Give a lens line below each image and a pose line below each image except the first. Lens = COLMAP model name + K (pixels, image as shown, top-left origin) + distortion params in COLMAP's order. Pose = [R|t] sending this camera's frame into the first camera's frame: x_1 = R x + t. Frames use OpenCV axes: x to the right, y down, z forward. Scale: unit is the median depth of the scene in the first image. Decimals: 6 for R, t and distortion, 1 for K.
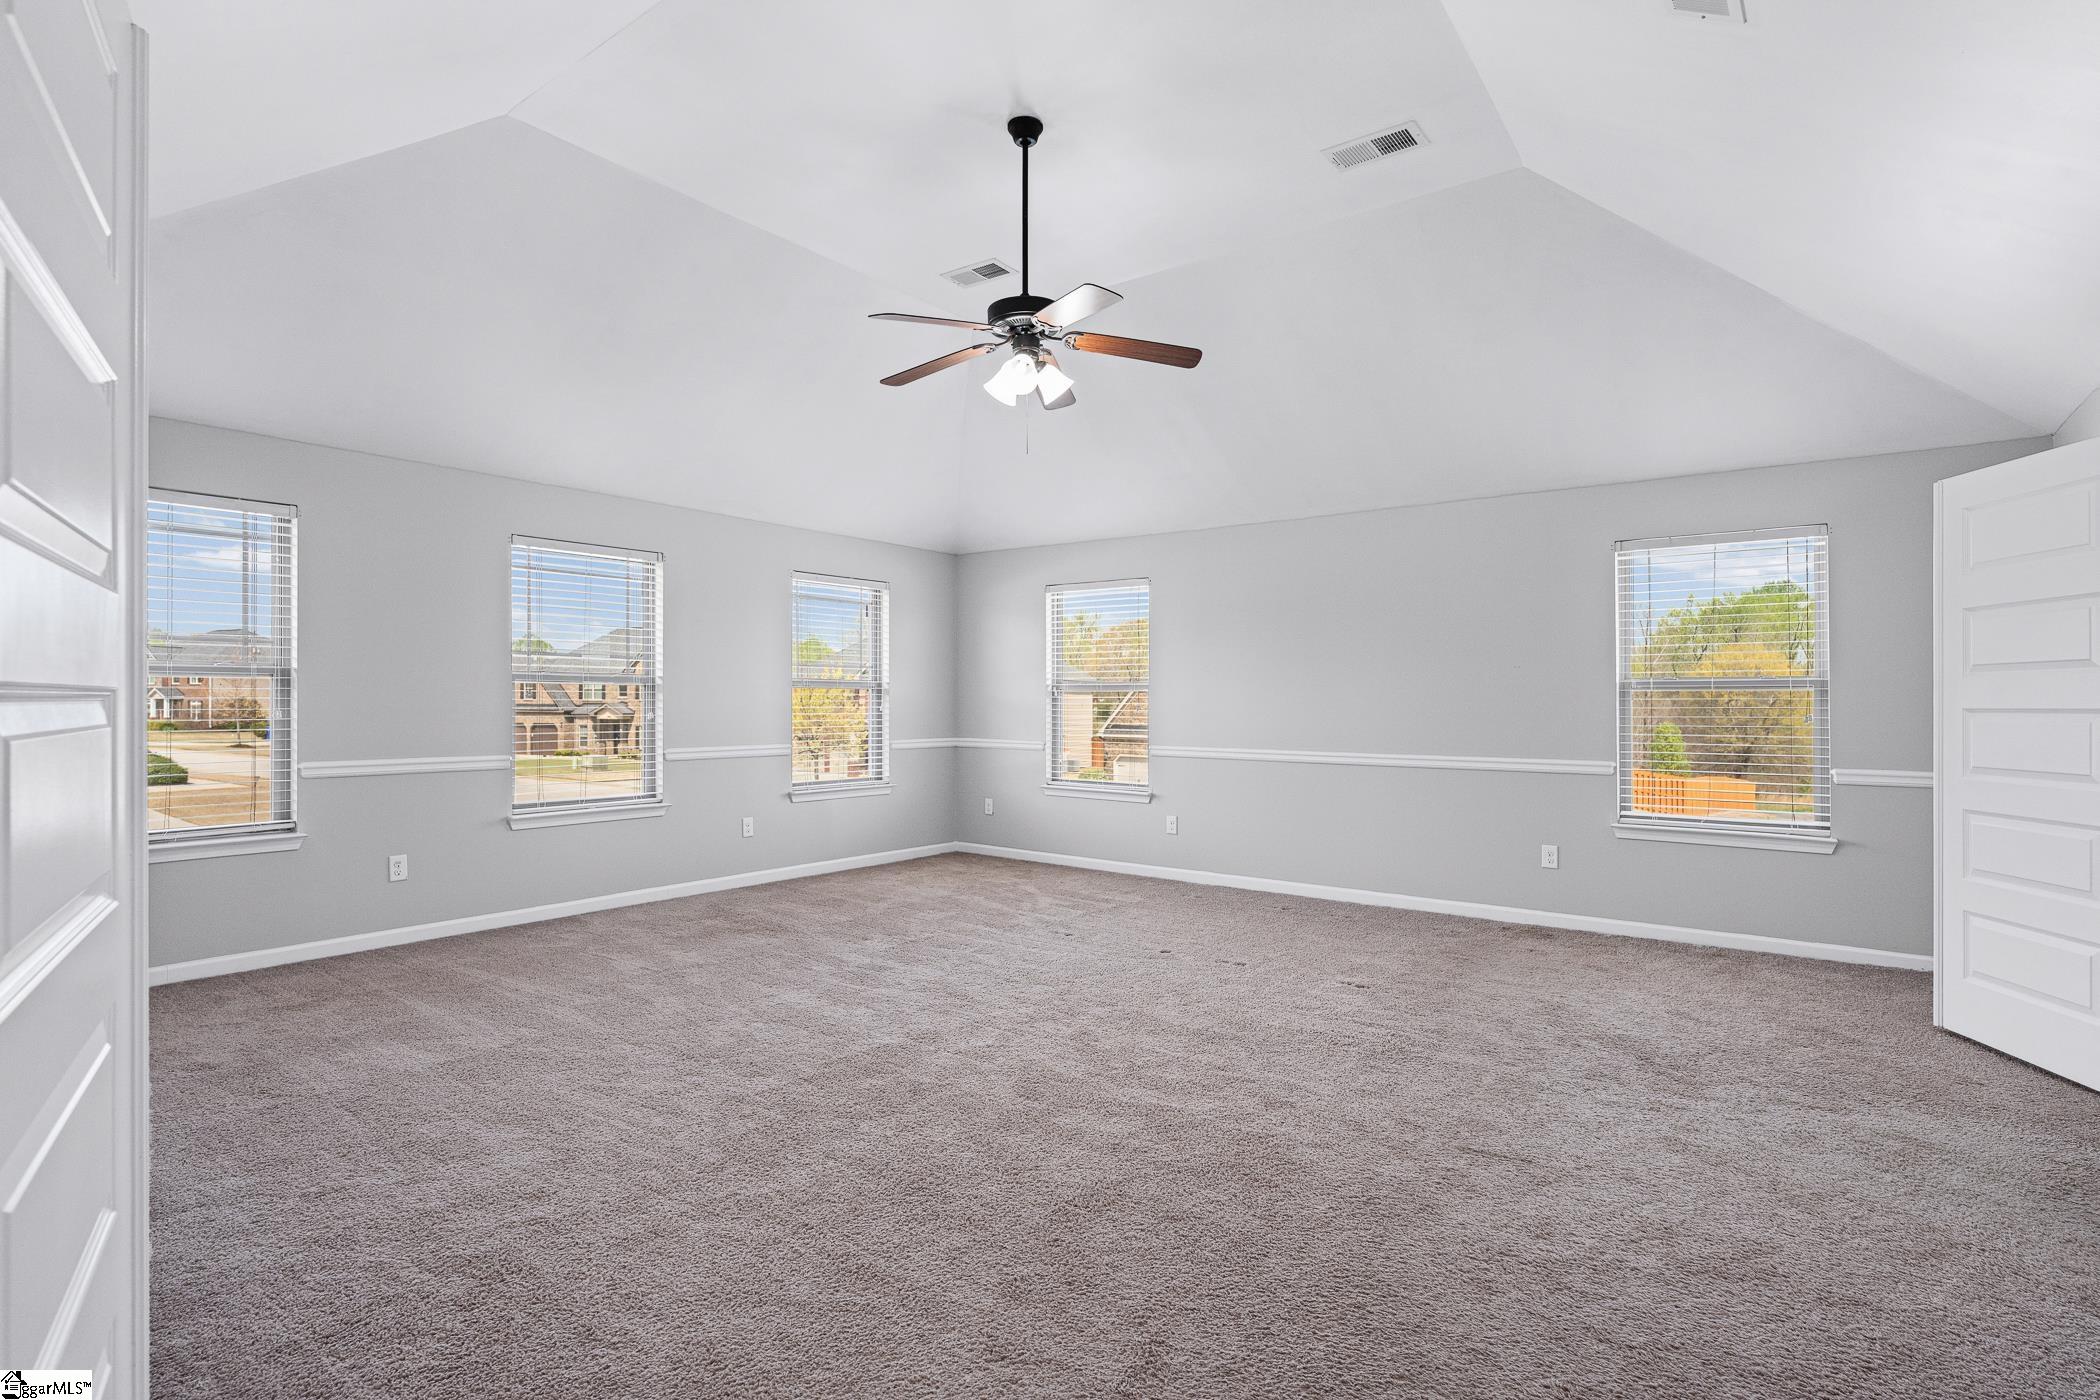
lens RADIAL K [[1039.2, 0, 1050.0], [0, 1039.2, 700.0], [0, 0, 1]] dist [0.000164, -0.000064]
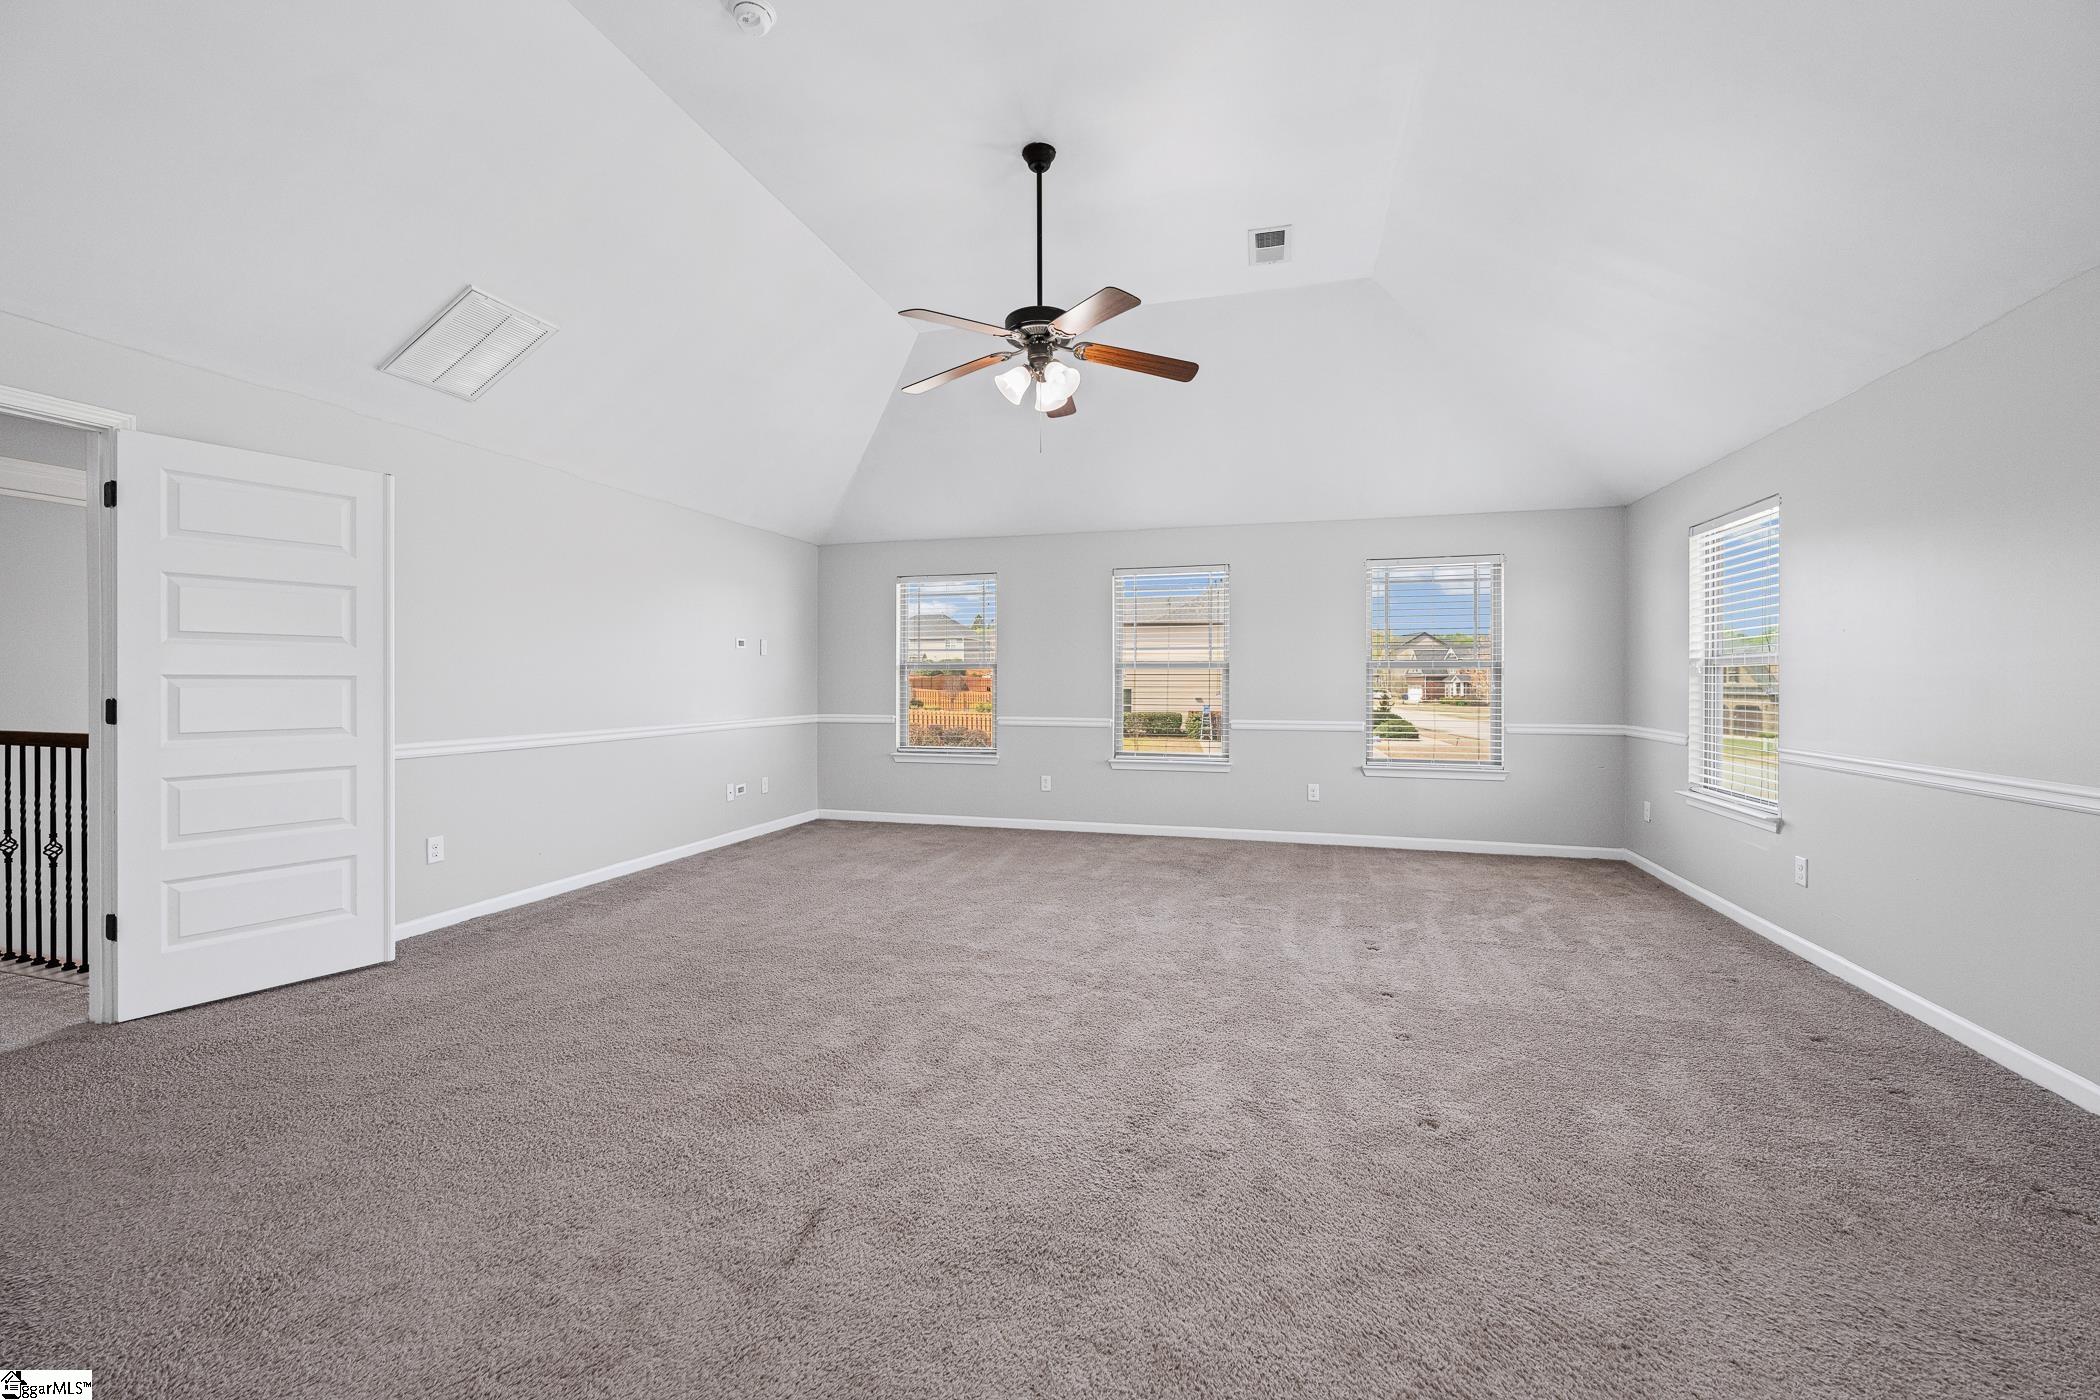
lens RADIAL K [[833.3, 0, 1035.1], [0, 833.3, 687.2], [0, 0, 1]] dist [-0.001878, -0.000099]
pose [[0.352355, 0.002359, -0.935864, 0.602351], [0.000820, 0.999996, 0.002829, 0.005659], [0.935866, -0.001764, 0.352351, 0.517809]]
